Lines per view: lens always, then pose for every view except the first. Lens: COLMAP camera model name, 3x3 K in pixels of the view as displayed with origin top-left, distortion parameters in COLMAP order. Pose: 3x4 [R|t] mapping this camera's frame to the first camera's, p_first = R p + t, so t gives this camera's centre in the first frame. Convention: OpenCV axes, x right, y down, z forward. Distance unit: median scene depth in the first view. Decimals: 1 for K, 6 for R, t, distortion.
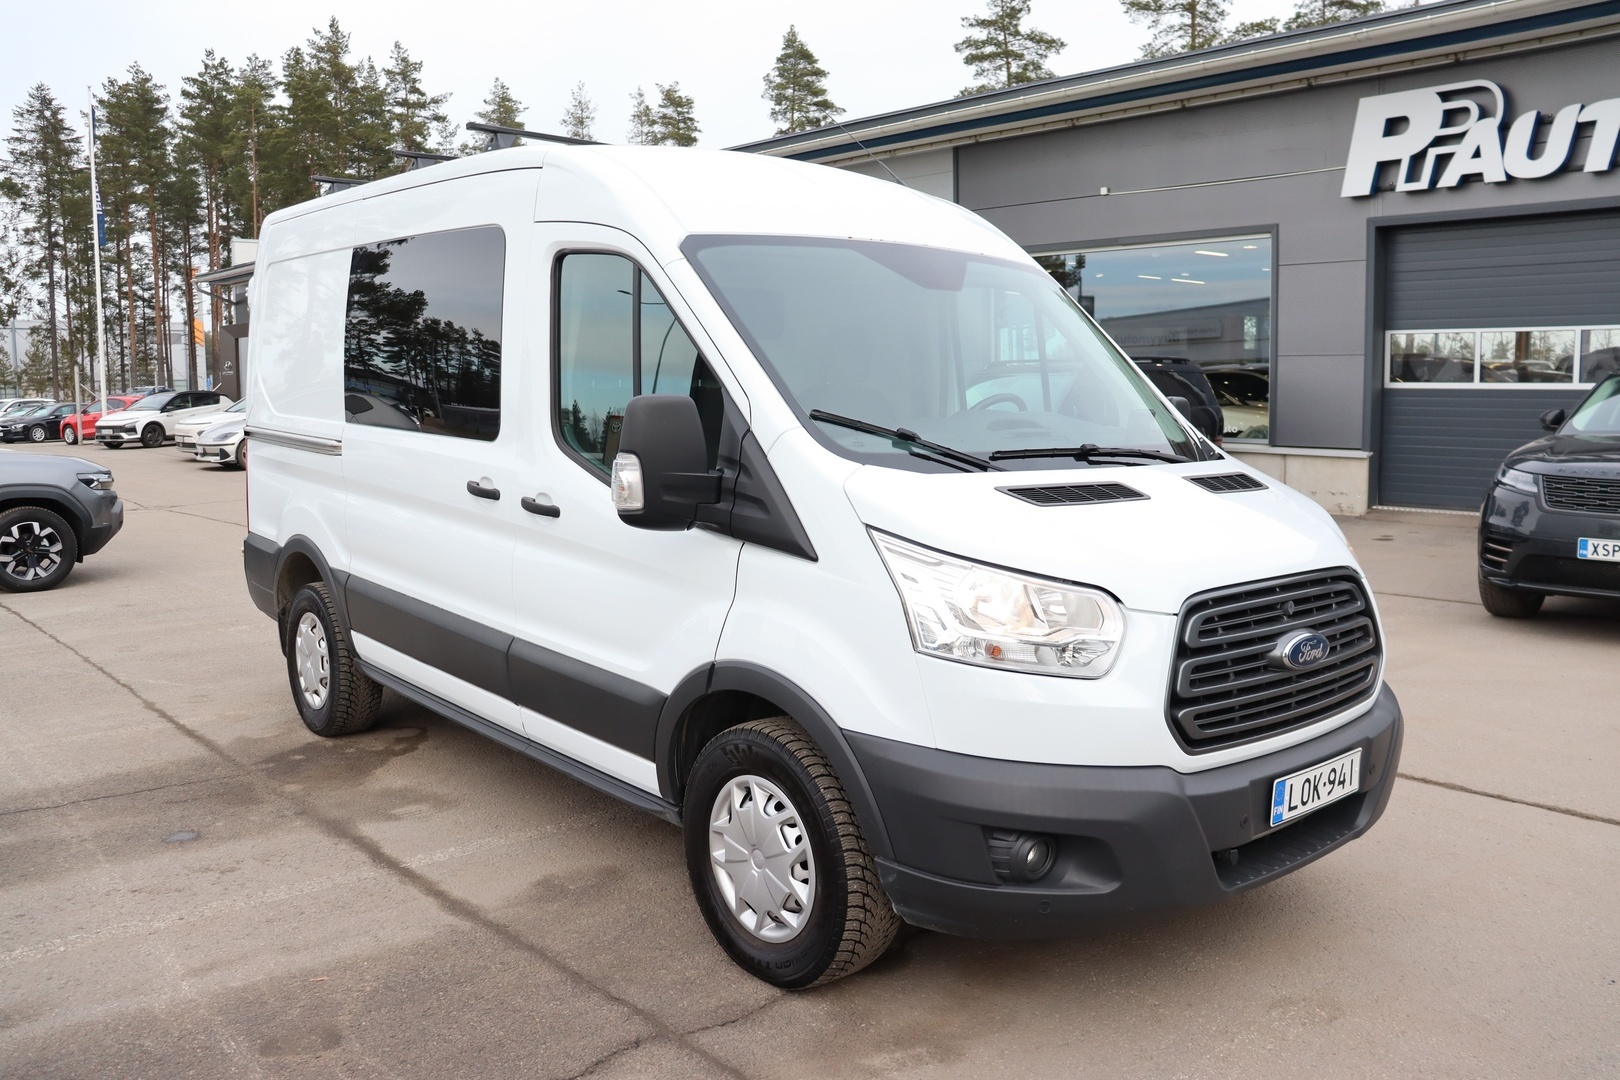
lens RADIAL K [[1328.8, 0, 810.0], [0, 1328.8, 540.0], [0, 0, 1]] dist [-0.126748, 0.005295]
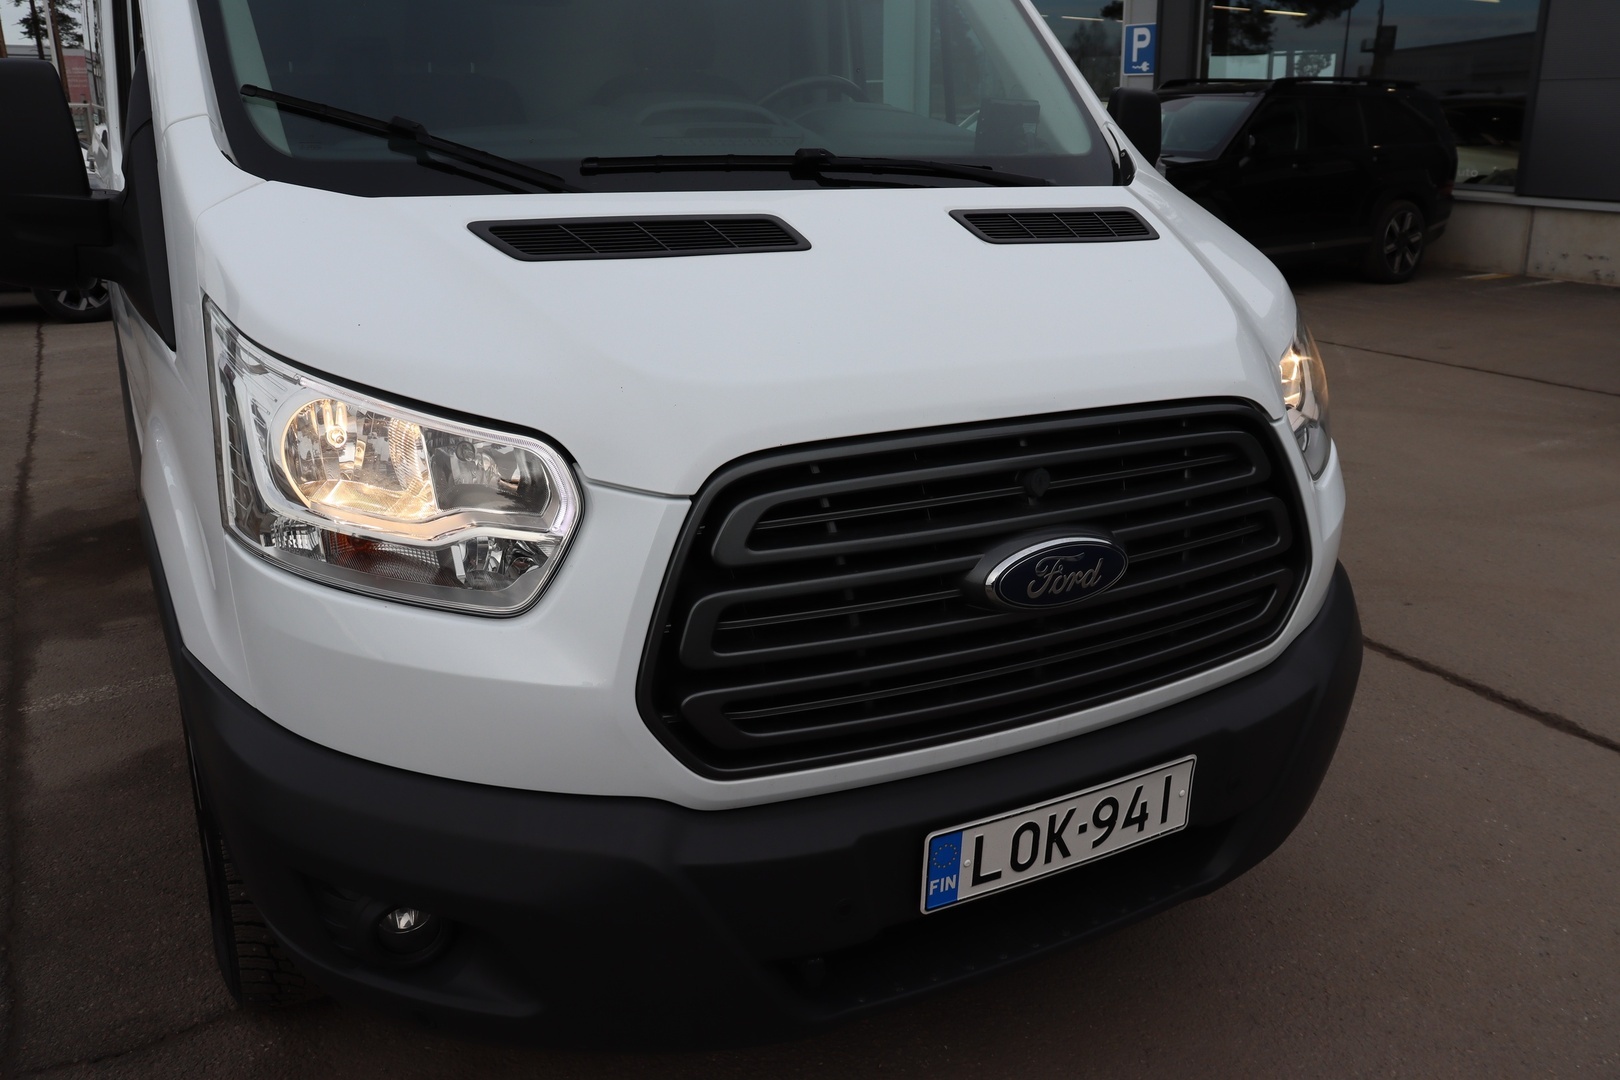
lens RADIAL K [[1328.8, 0, 810.0], [0, 1328.8, 540.0], [0, 0, 1]] dist [-0.126748, 0.005295]
pose [[0.979338, 0.069991, -0.189734, 0.380459], [-0.031203, 0.979262, 0.200182, -0.024653], [0.199810, -0.190125, 0.961212, 0.497576]]
